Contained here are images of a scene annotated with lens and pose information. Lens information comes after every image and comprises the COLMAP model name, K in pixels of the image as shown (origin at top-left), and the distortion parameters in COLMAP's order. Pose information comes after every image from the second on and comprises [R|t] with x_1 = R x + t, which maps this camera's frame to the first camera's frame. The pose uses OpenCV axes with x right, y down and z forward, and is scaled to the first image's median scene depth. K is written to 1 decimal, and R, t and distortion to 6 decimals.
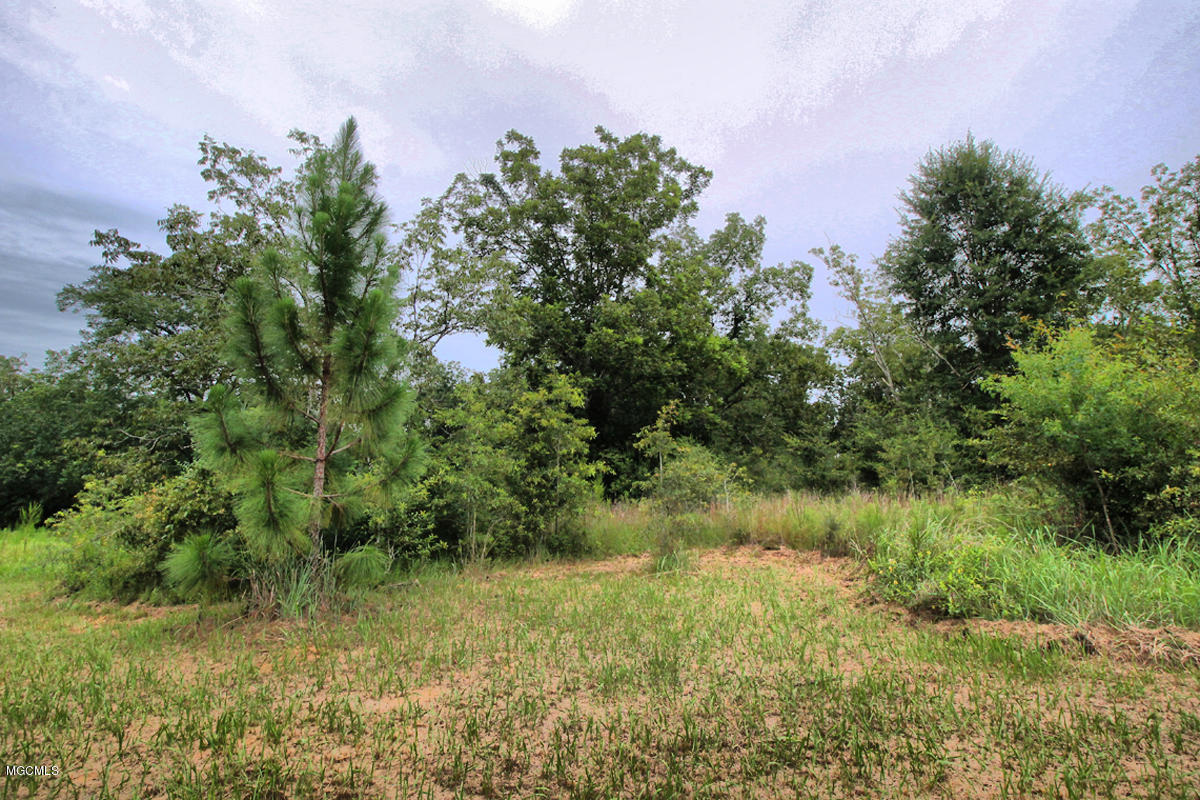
lens RADIAL K [[588.4, 0, 596.1], [0, 588.4, 372.1], [0, 0, 1]] dist [-0.000336, -0.014877]
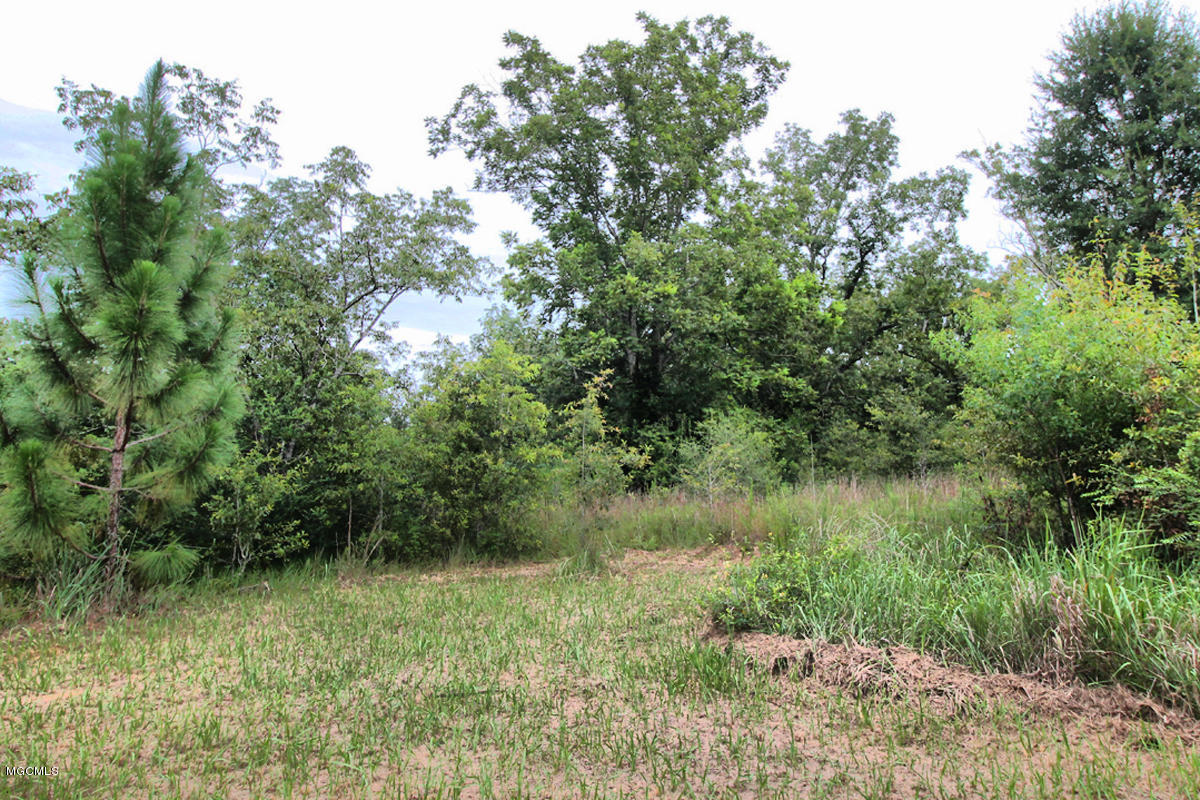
lens RADIAL K [[762.4, 0, 663.4], [0, 762.4, 358.5], [0, 0, 1]] dist [0.018826, -0.002184]
pose [[0.994344, -0.023479, -0.103576, 0.129936], [0.028656, 0.998398, 0.048783, -0.008825], [0.102265, -0.051475, 0.993424, -0.024778]]
